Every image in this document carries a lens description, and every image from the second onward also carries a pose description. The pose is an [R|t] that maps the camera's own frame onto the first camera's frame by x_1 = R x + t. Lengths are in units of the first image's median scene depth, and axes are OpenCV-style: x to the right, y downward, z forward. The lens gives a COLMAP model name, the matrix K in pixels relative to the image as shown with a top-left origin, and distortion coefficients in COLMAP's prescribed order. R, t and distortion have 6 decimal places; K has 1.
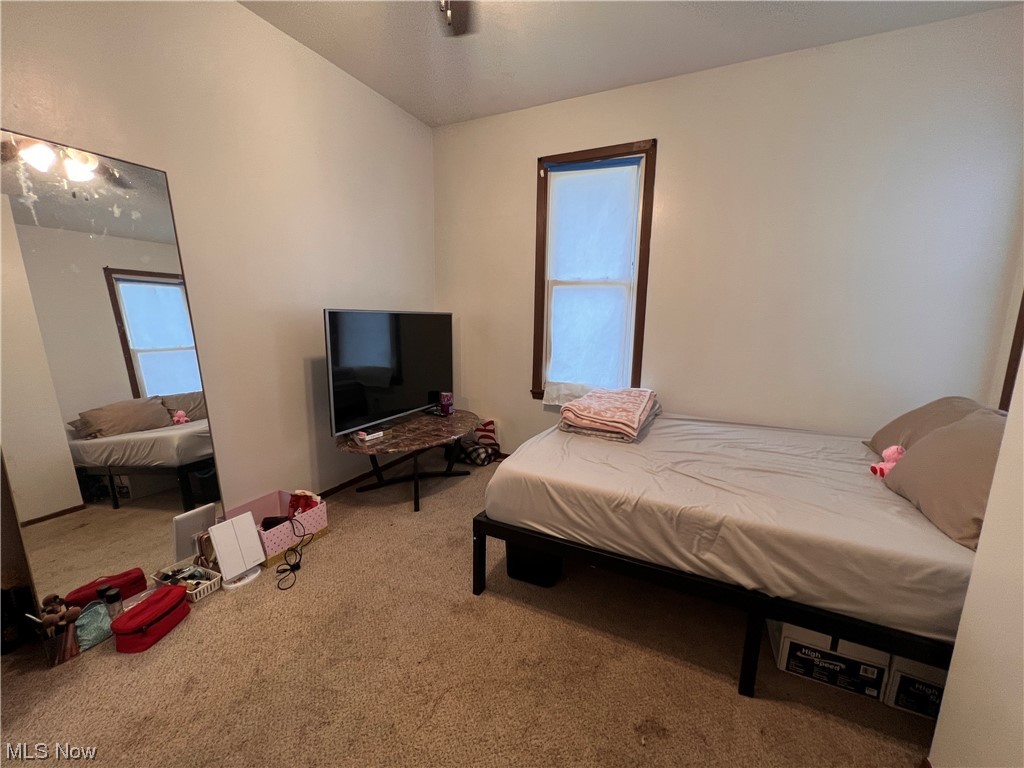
lens RADIAL K [[410.2, 0, 511.3], [0, 410.2, 385.4], [0, 0, 1]] dist [-0.000312, 0.000627]
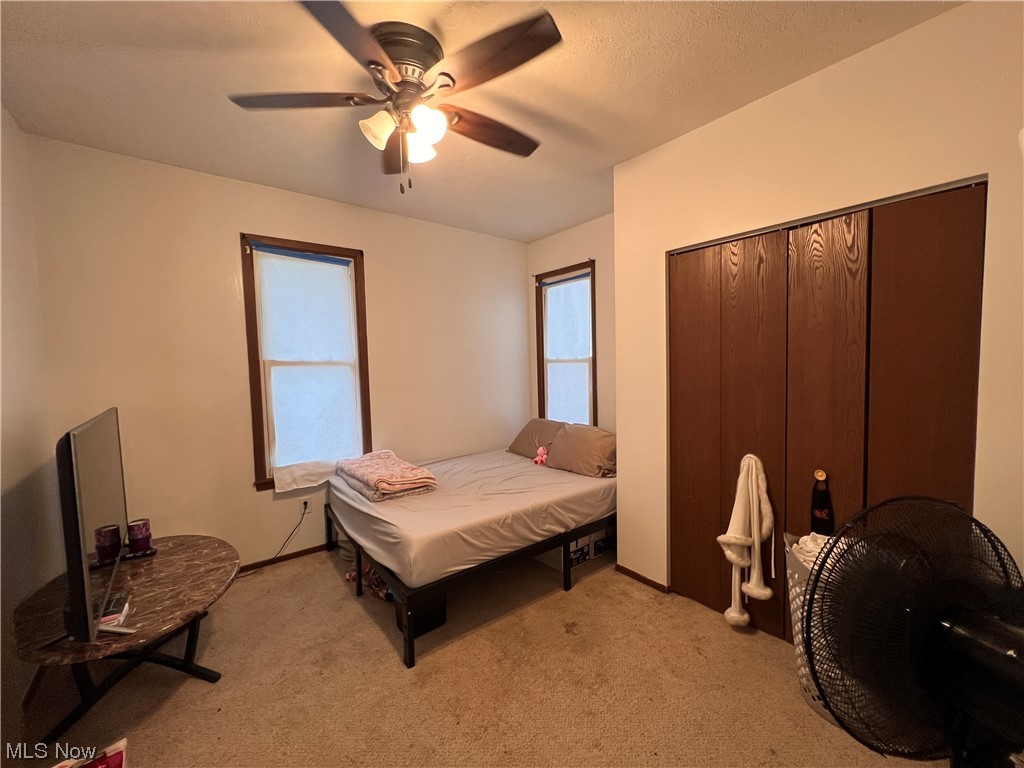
lens RADIAL K [[410.1, 0, 507.9], [0, 410.1, 385.0], [0, 0, 1]] dist [0.001014, 0.000131]
pose [[0.443041, -0.080843, 0.892849, -0.921007], [0.182372, 0.983228, -0.001468, -0.180531], [-0.877756, 0.163481, 0.450354, 0.181242]]
